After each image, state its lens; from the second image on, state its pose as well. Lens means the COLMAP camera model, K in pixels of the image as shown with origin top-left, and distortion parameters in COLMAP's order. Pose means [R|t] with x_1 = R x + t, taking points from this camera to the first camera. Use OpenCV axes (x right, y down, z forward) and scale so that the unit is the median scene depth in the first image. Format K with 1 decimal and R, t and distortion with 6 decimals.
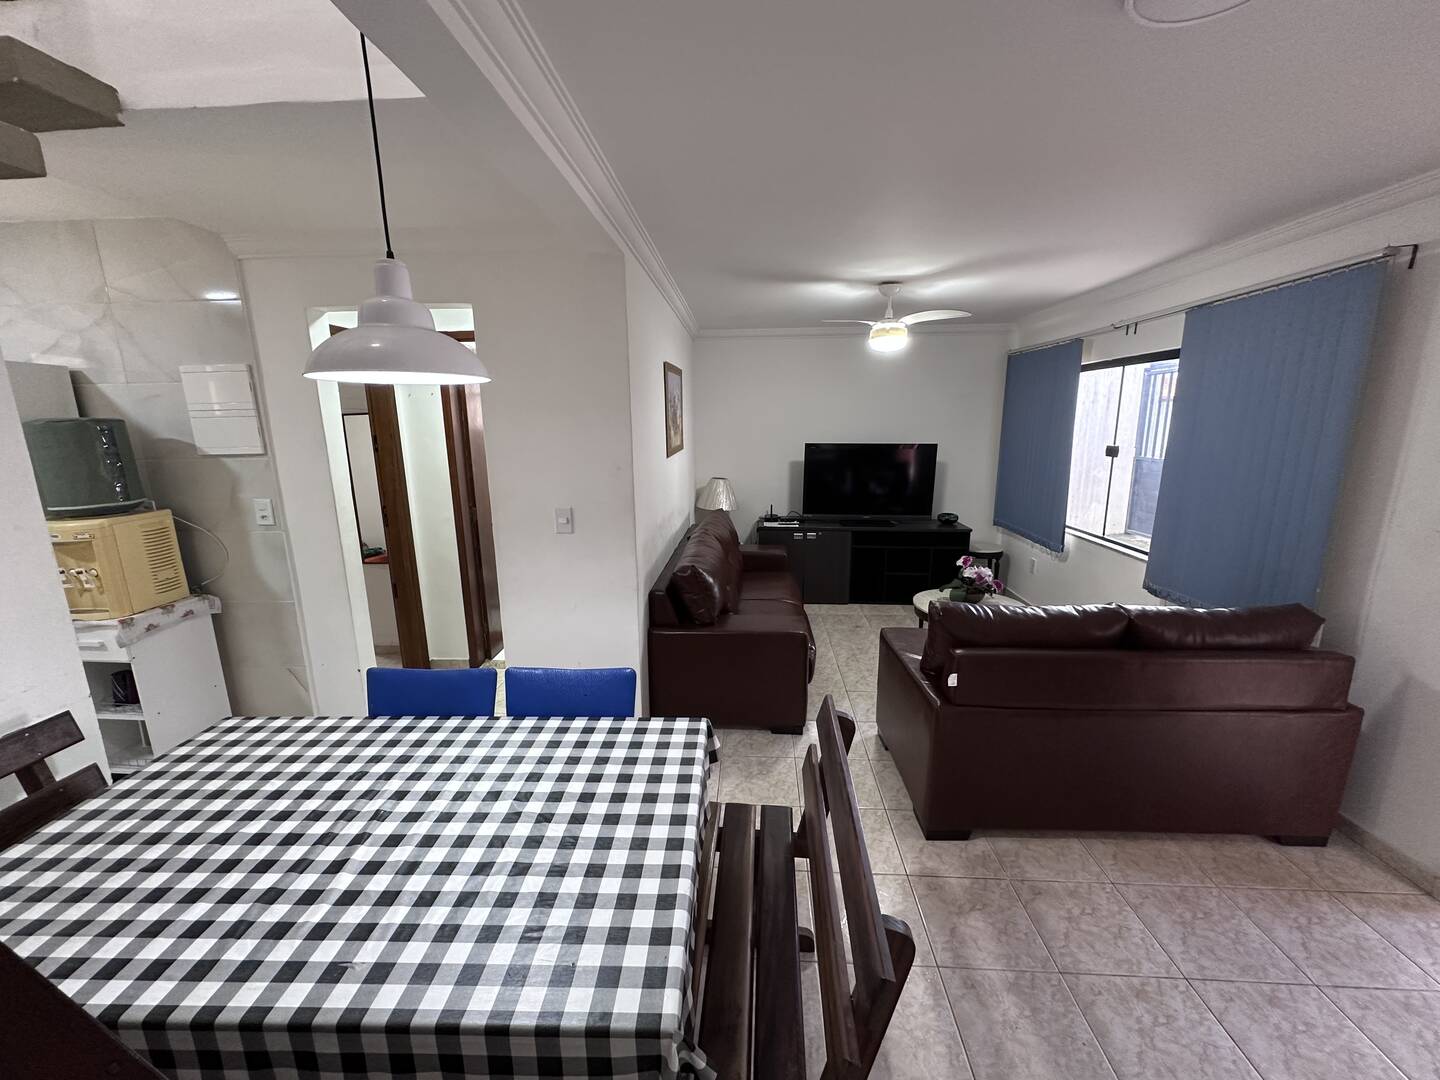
lens RADIAL K [[576.3, 0, 713.6], [0, 576.3, 540.7], [0, 0, 1]] dist [-0.000177, 0.000104]
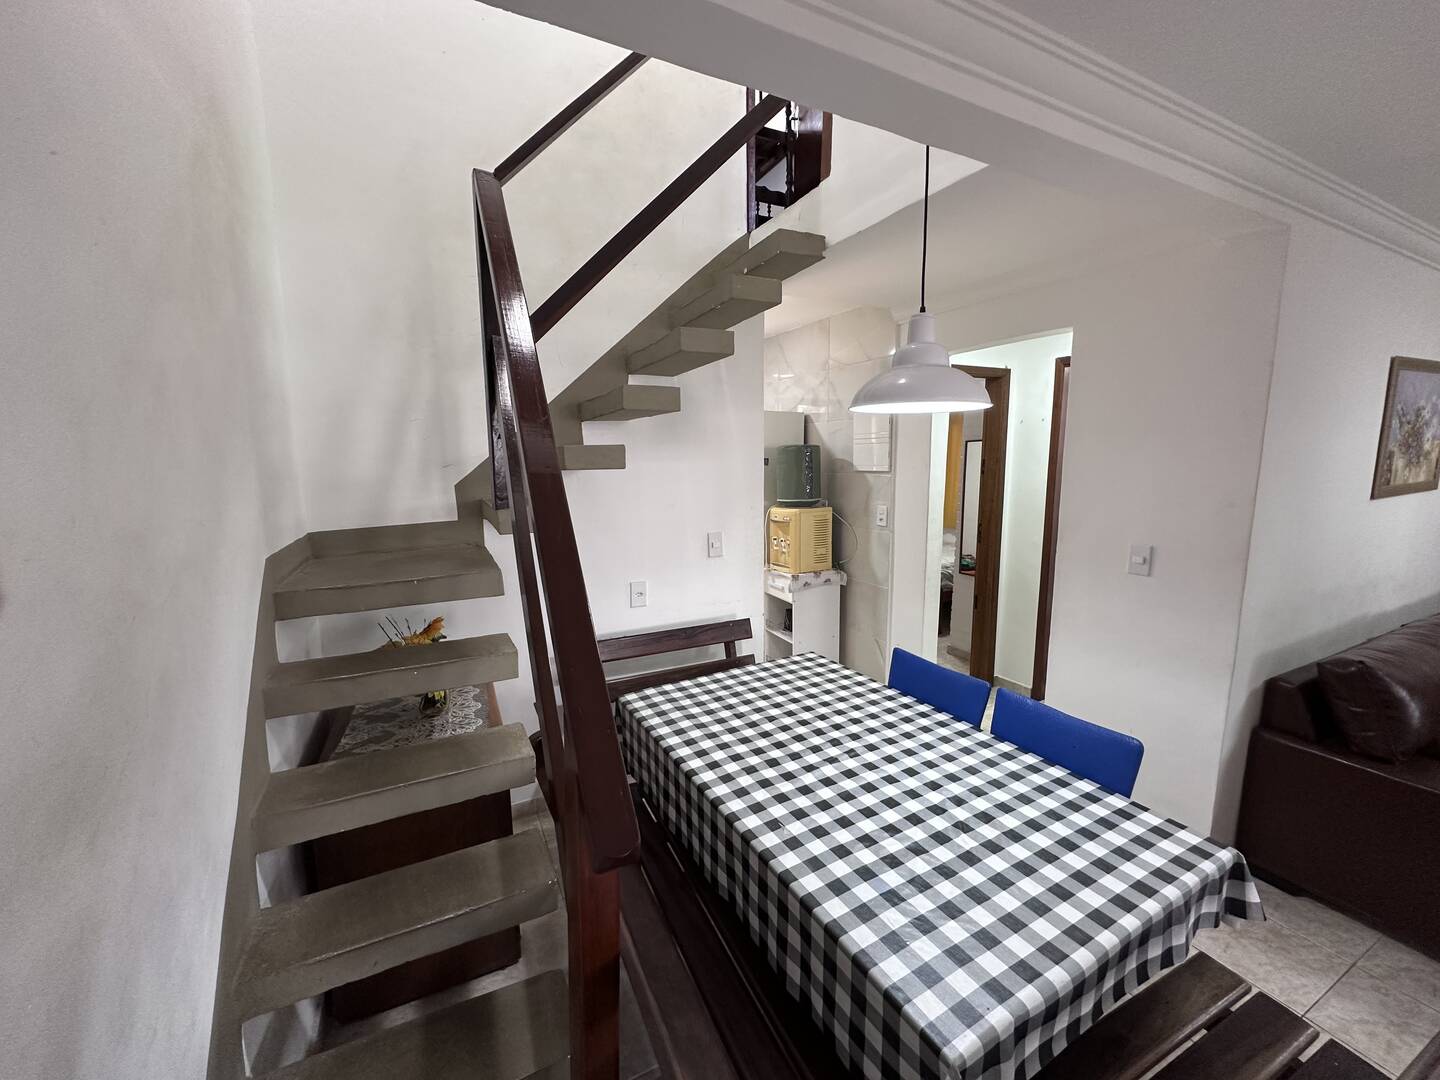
lens RADIAL K [[576.3, 0, 713.9], [0, 576.3, 536.1], [0, 0, 1]] dist [-0.000177, 0.000104]
pose [[0.501061, 0.129203, -0.855713, 0.202357], [-0.175824, 0.983368, 0.045524, 0.004130], [0.847363, 0.127644, 0.515444, 0.024144]]
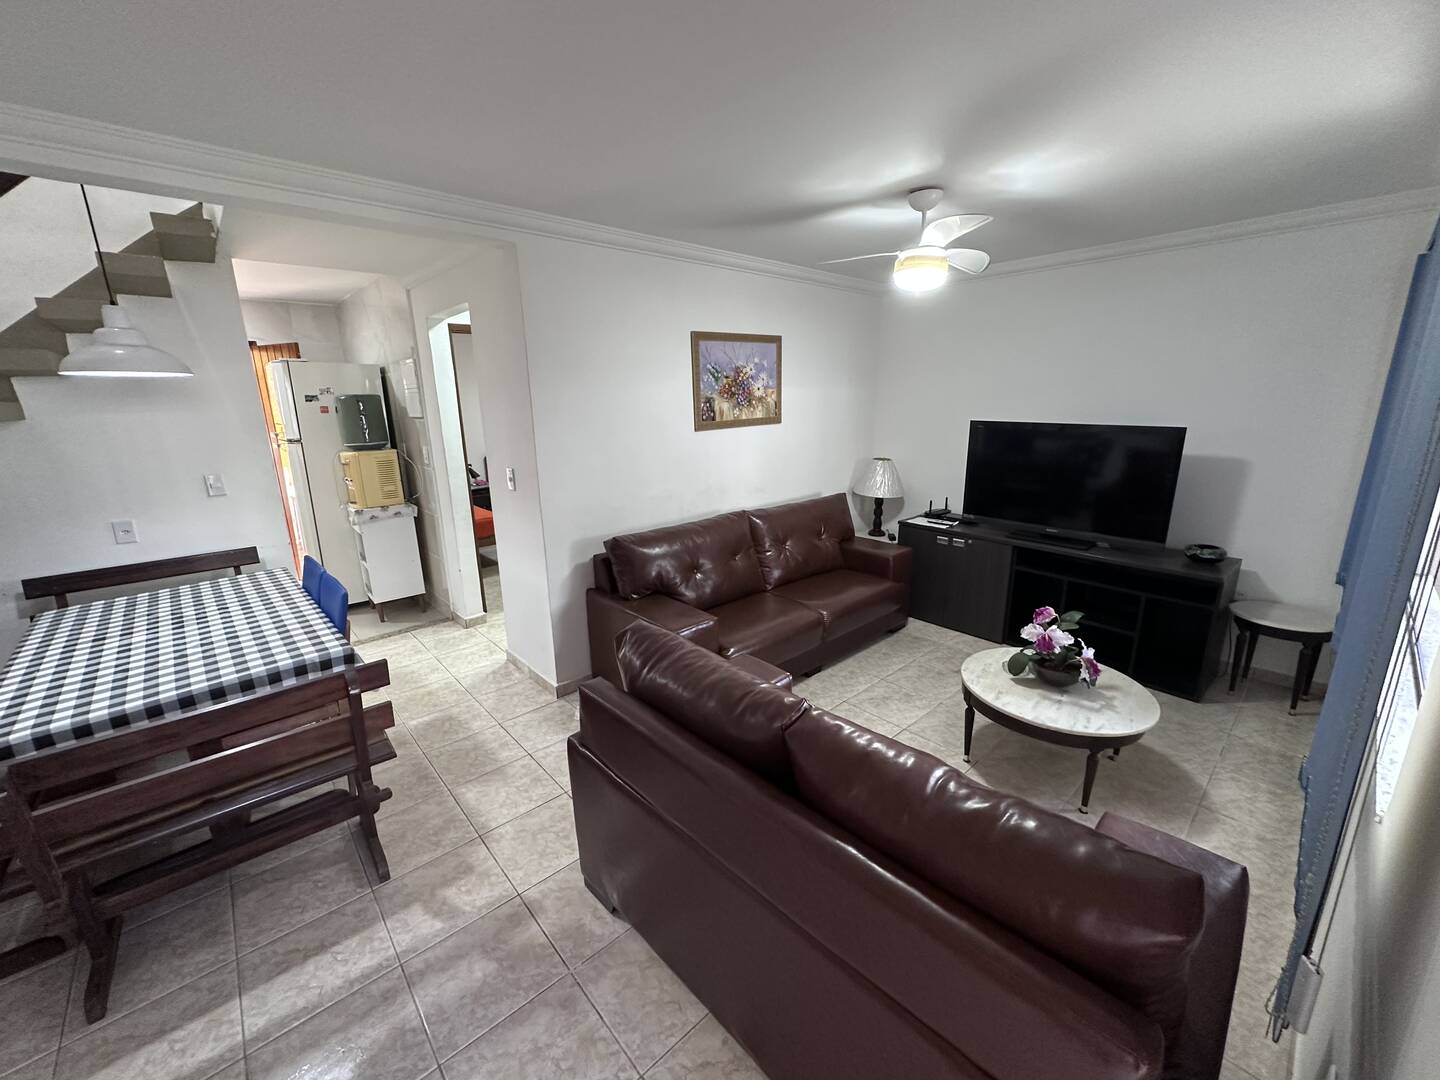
lens RADIAL K [[576.3, 0, 720.3], [0, 576.3, 542.6], [0, 0, 1]] dist [-0.000177, 0.000104]
pose [[0.710719, 0.170873, -0.682408, 1.212511], [-0.134058, 0.985173, 0.107065, -0.126314], [0.690584, 0.015389, 0.723088, 0.608511]]
